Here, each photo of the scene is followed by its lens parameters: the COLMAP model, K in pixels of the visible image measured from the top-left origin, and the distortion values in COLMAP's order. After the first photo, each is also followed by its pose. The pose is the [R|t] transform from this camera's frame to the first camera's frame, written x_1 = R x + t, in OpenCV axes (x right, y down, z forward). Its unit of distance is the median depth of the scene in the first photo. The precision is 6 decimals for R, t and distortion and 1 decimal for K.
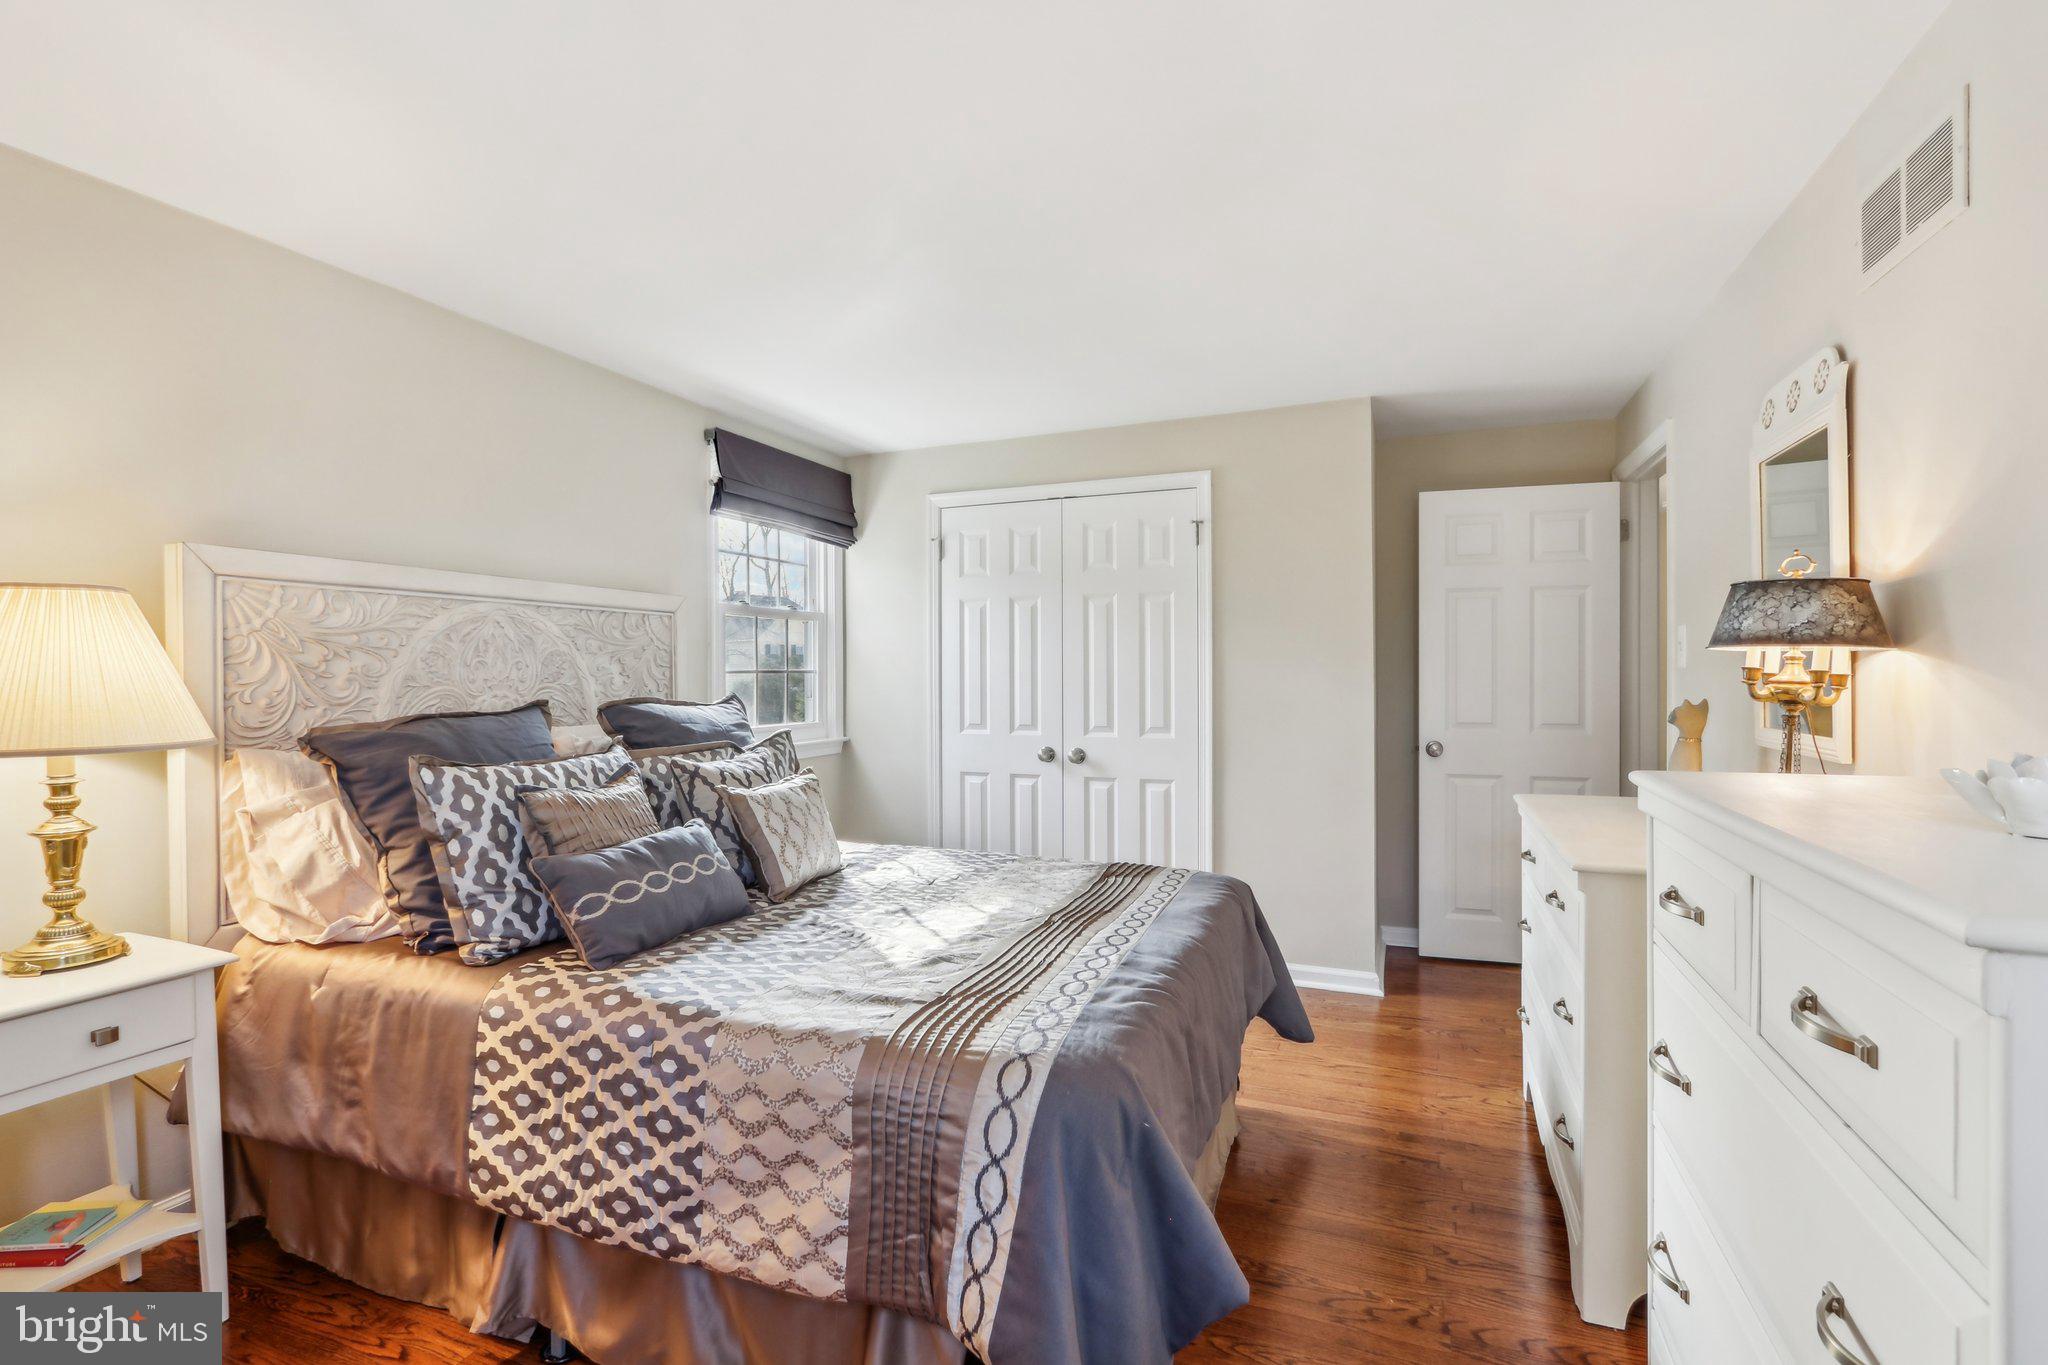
lens RADIAL K [[957.1, 0, 1022.6], [0, 957.1, 680.5], [0, 0, 1]] dist [-0.010530, 0.003889]
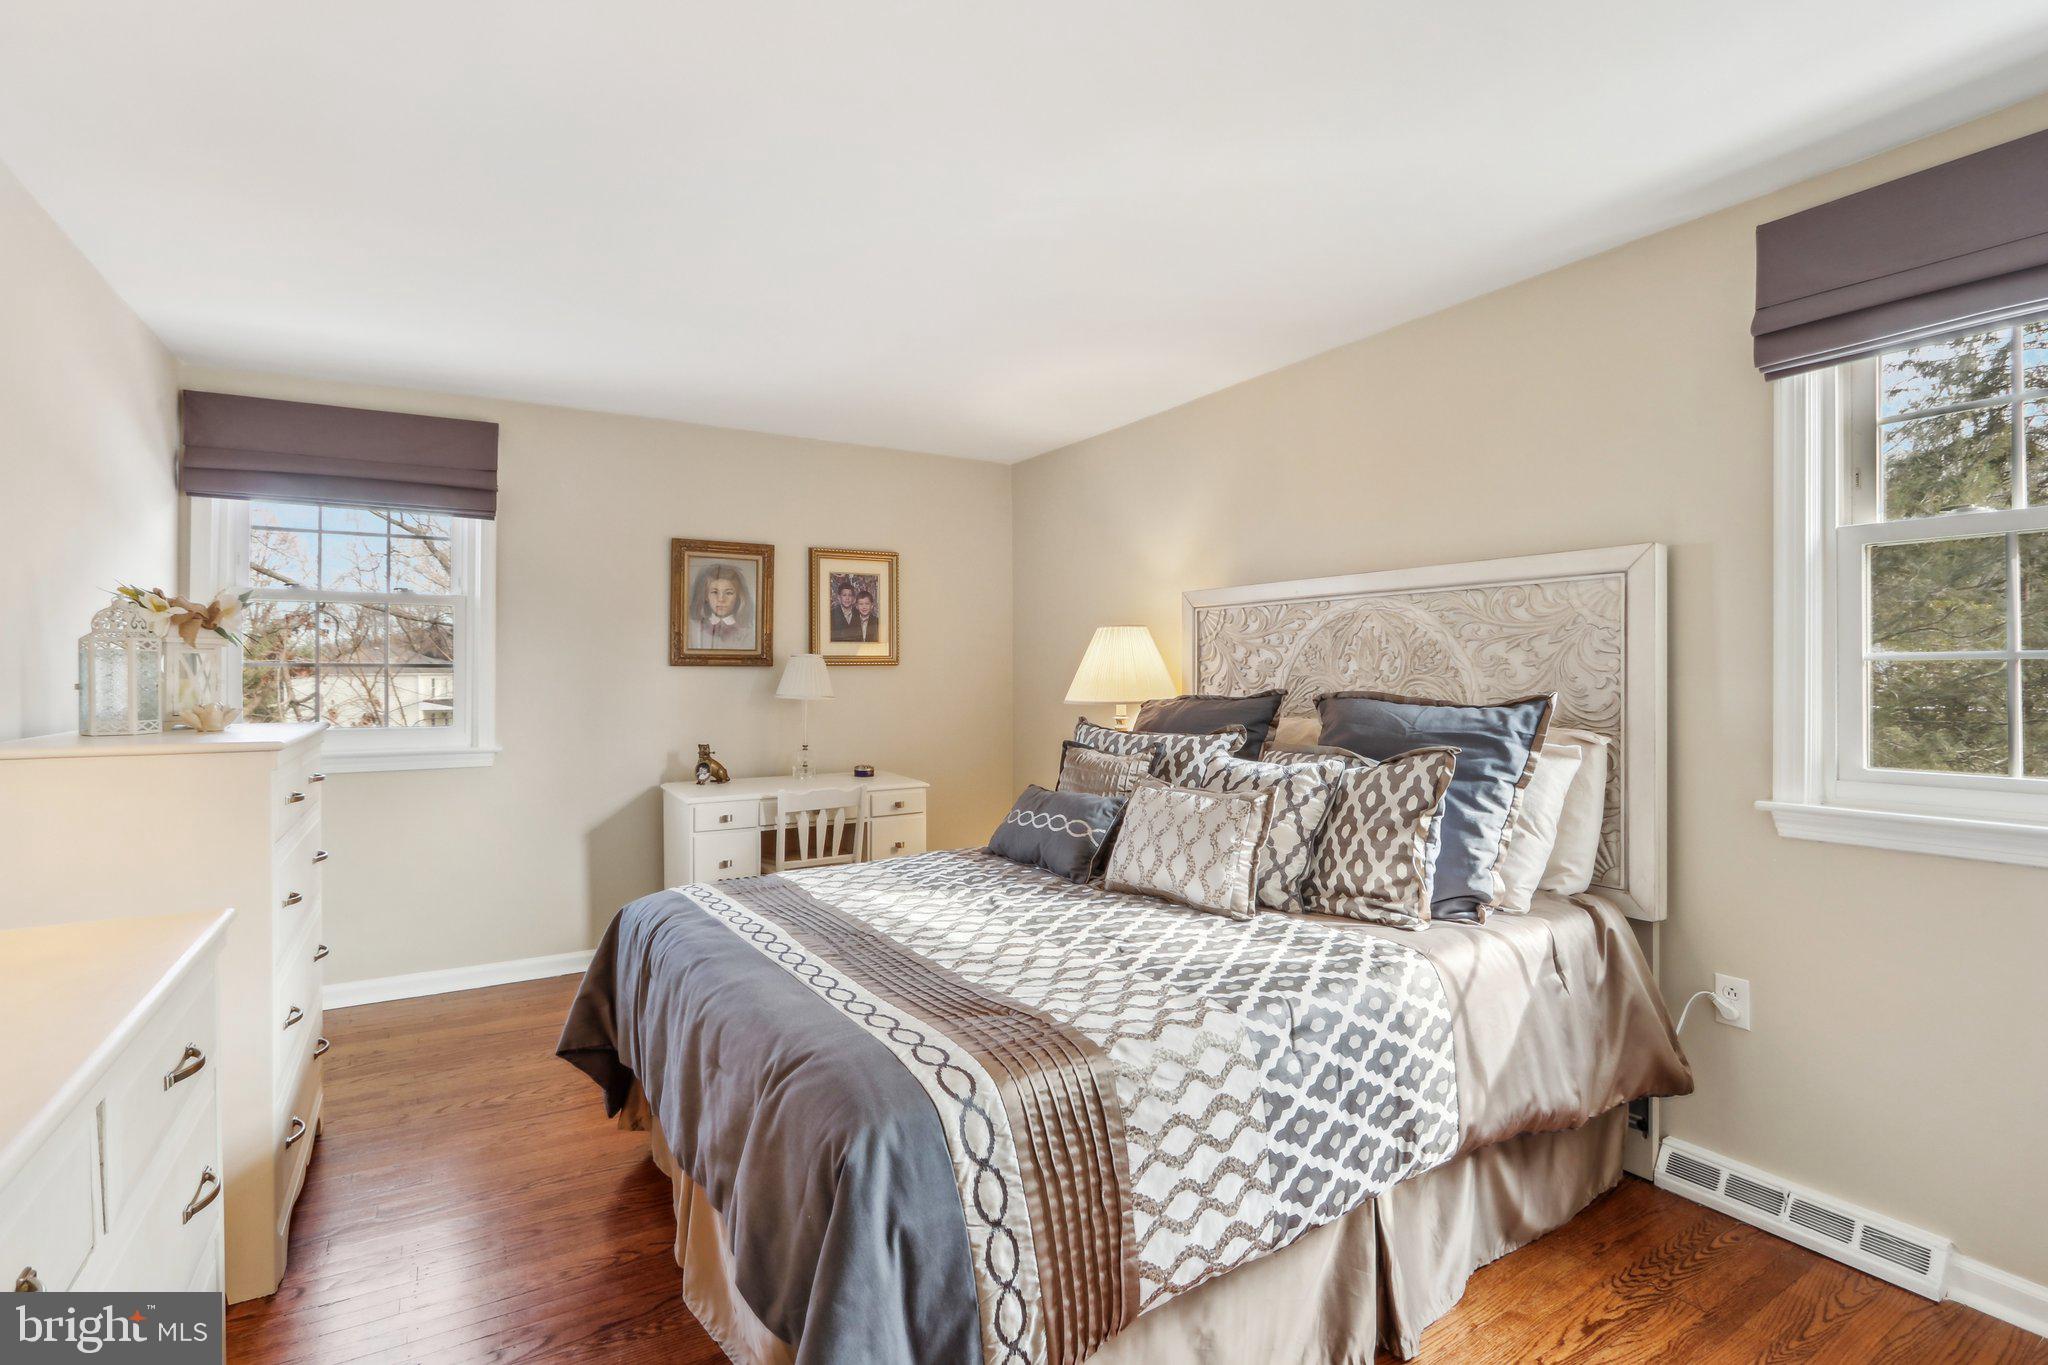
lens RADIAL K [[957.1, 0, 1024.2], [0, 957.1, 677.0], [0, 0, 1]] dist [-0.010530, 0.003889]
pose [[-0.593148, 0.009082, -0.805042, 0.543148], [-0.000705, 0.999930, 0.011800, -0.005678], [0.805093, 0.007567, -0.593101, 1.350829]]
